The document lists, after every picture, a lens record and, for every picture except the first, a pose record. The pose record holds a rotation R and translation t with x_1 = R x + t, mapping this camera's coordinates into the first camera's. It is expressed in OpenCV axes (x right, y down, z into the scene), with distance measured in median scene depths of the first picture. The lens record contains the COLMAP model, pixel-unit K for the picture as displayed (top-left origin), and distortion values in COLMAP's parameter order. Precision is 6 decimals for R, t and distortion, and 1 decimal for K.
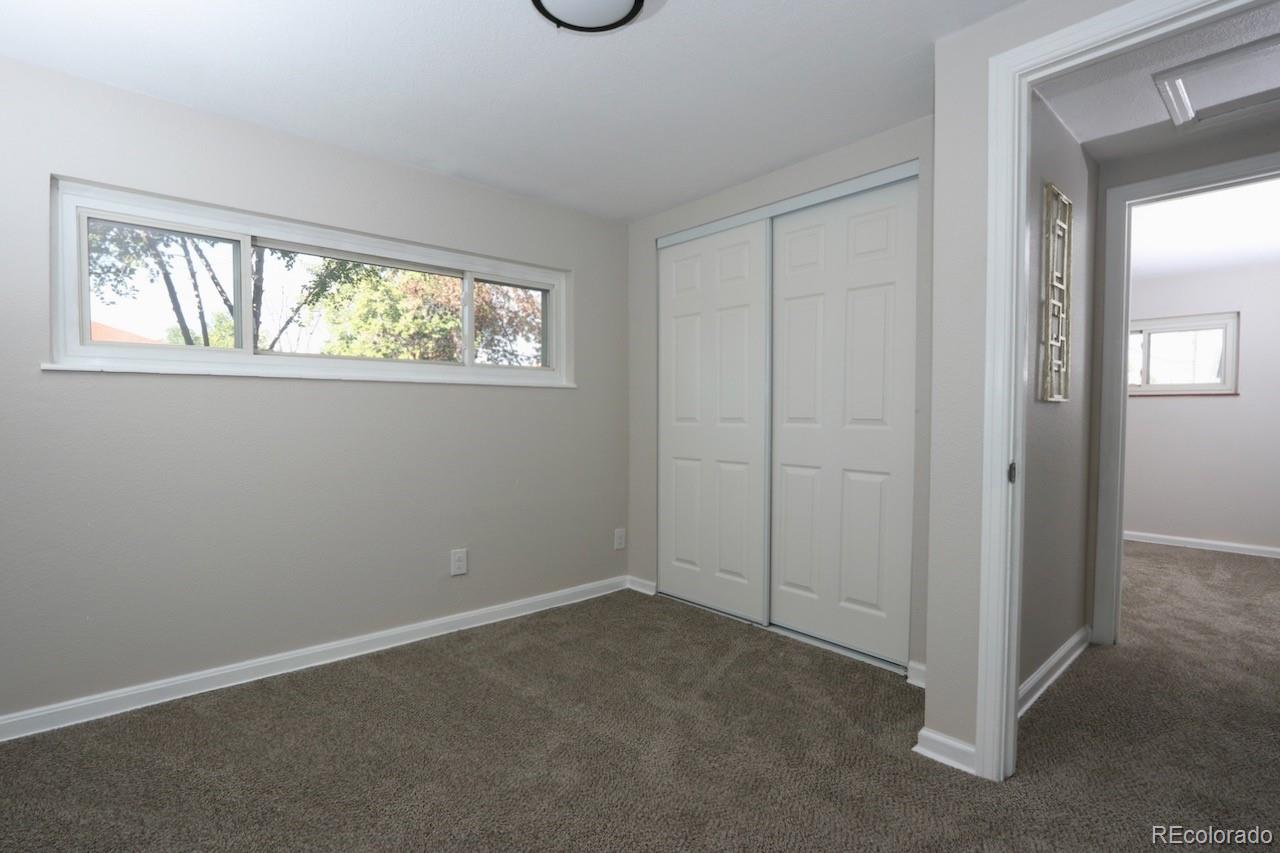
lens RADIAL K [[589.0, 0, 631.8], [0, 589.0, 426.4], [0, 0, 1]] dist [-0.021891, 0.000477]
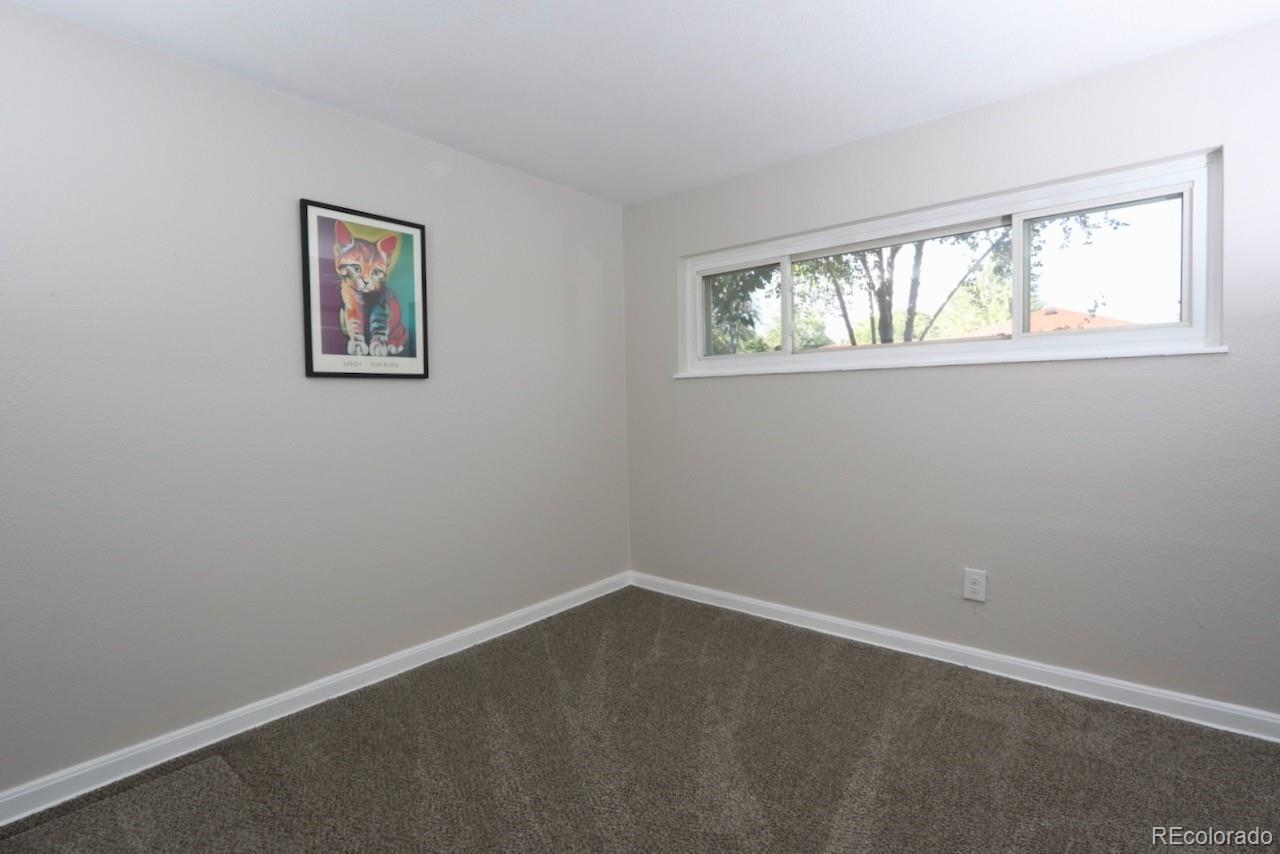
lens RADIAL K [[589.0, 0, 631.8], [0, 589.0, 426.9], [0, 0, 1]] dist [-0.021891, 0.000477]
pose [[0.158739, 0.034798, -0.986707, 0.470841], [-0.011794, 0.999374, 0.033347, -0.004302], [0.987250, 0.006343, 0.159050, 0.475644]]
